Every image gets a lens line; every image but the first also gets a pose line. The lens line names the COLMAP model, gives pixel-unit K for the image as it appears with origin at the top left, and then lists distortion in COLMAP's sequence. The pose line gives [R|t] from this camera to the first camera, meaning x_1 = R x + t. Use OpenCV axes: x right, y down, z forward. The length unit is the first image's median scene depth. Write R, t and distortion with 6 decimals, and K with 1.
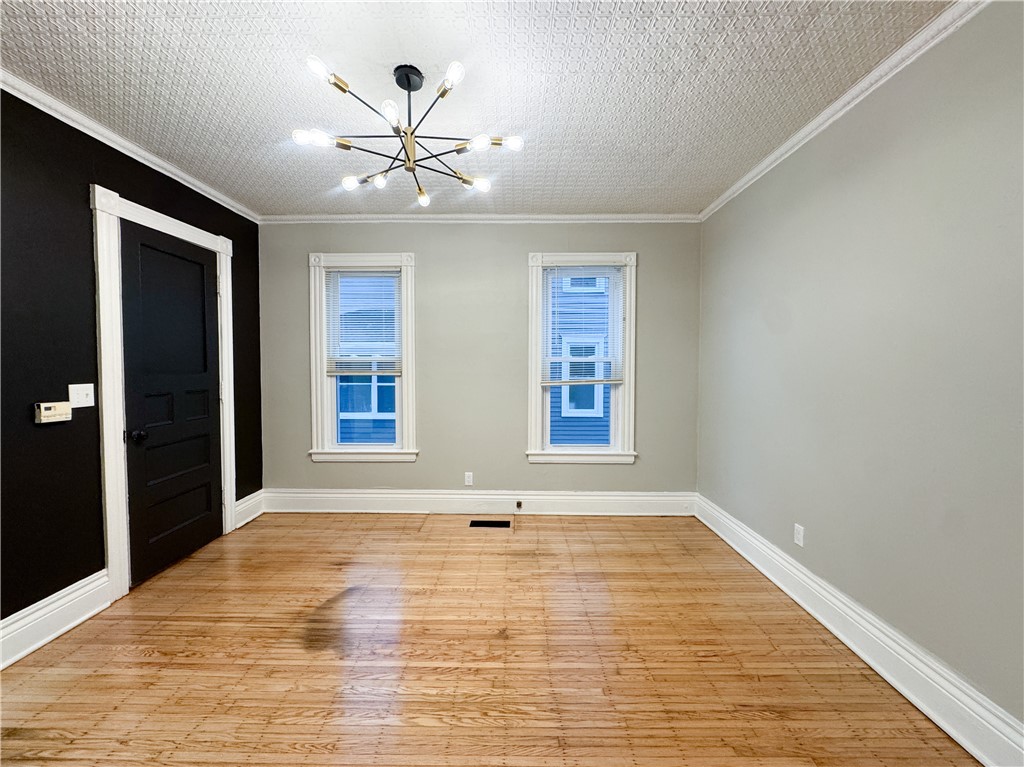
lens RADIAL K [[411.5, 0, 510.6], [0, 411.5, 382.8], [0, 0, 1]] dist [-0.006670, 0.000655]
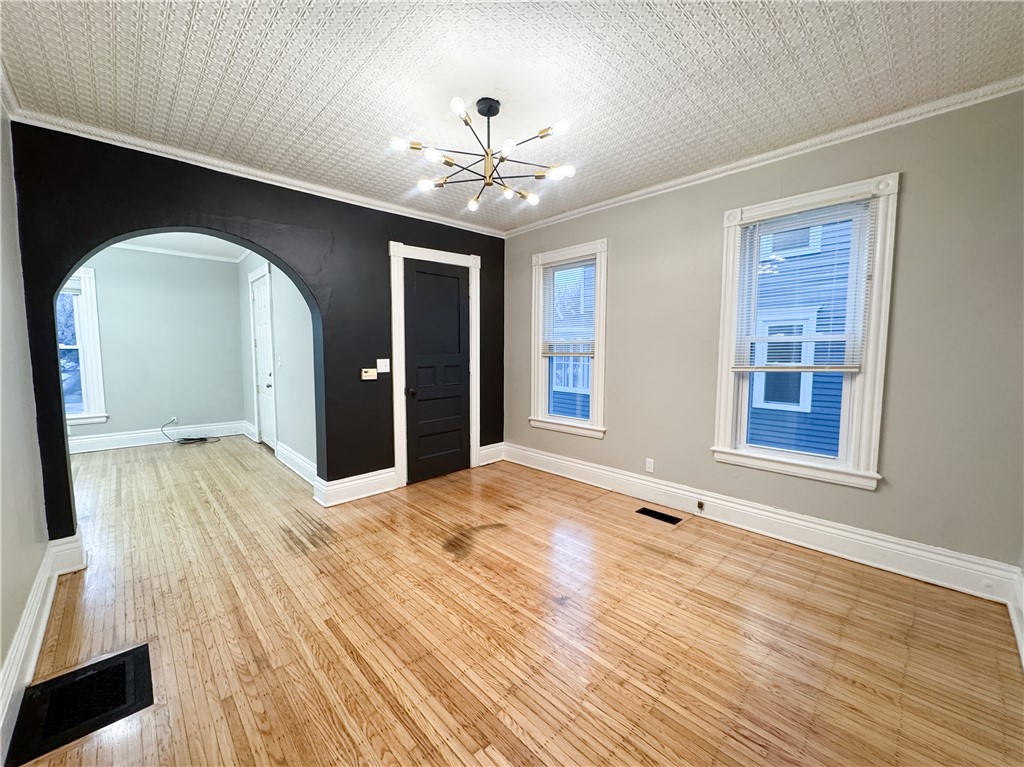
lens RADIAL K [[411.5, 0, 507.7], [0, 411.5, 382.6], [0, 0, 1]] dist [-0.006670, 0.000655]
pose [[0.694696, 0.056202, -0.717105, 0.392355], [-0.026333, 0.998262, 0.052726, -0.002039], [0.718822, -0.017745, 0.694968, 0.107872]]
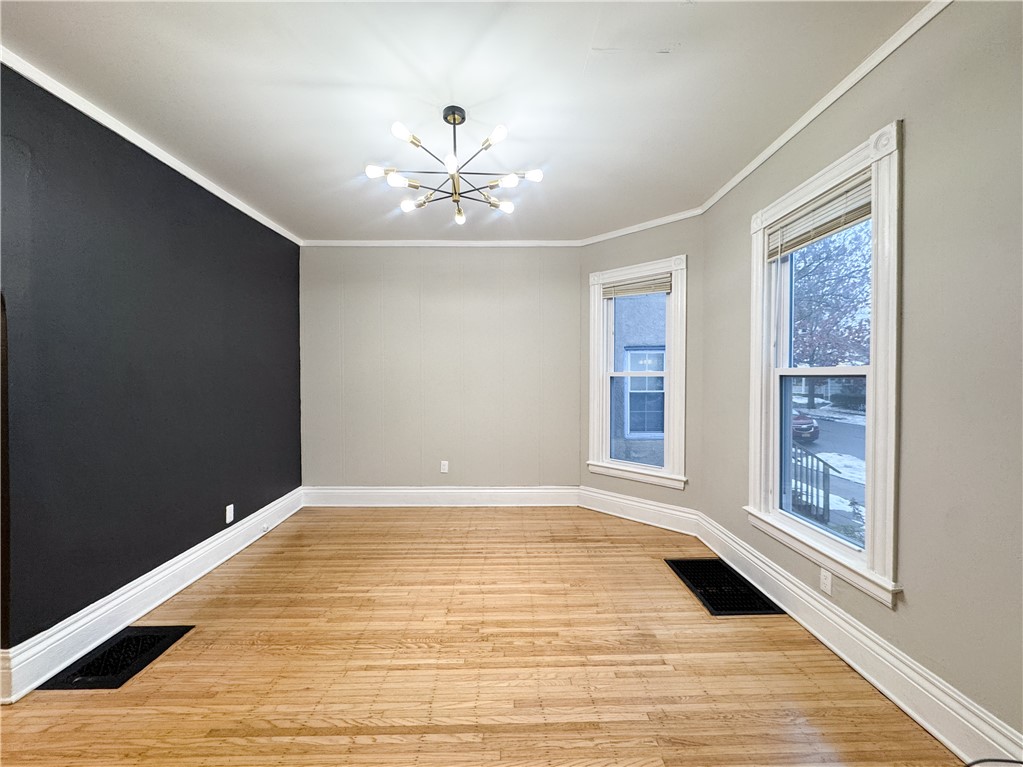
lens RADIAL K [[411.1, 0, 514.6], [0, 411.1, 388.0], [0, 0, 1]] dist [-0.006670, 0.000655]
pose [[-0.999497, -0.001342, -0.031688, -1.417894], [-0.003385, 0.997910, 0.064527, -0.026893], [0.031535, 0.064602, -0.997413, 0.573669]]
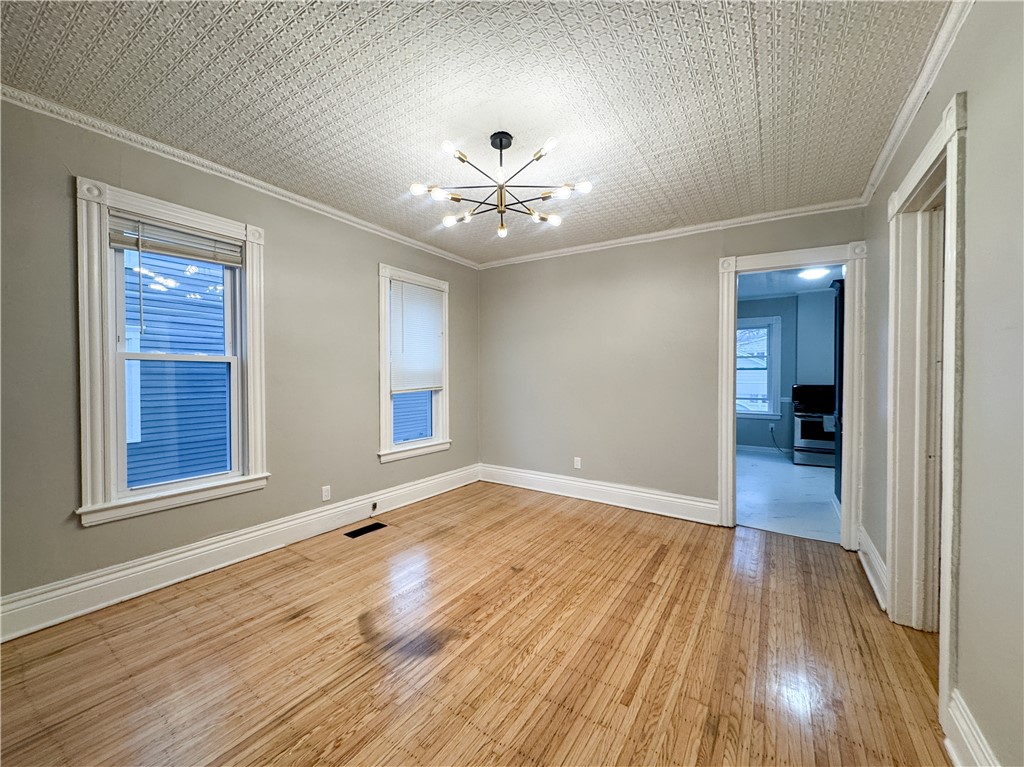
lens RADIAL K [[411.5, 0, 512.9], [0, 411.5, 383.6], [0, 0, 1]] dist [-0.006670, 0.000655]
pose [[0.530337, -0.014466, 0.847664, -0.736370], [0.029755, 0.999556, -0.001558, 0.004431], [-0.847265, 0.026048, 0.530532, 0.179678]]
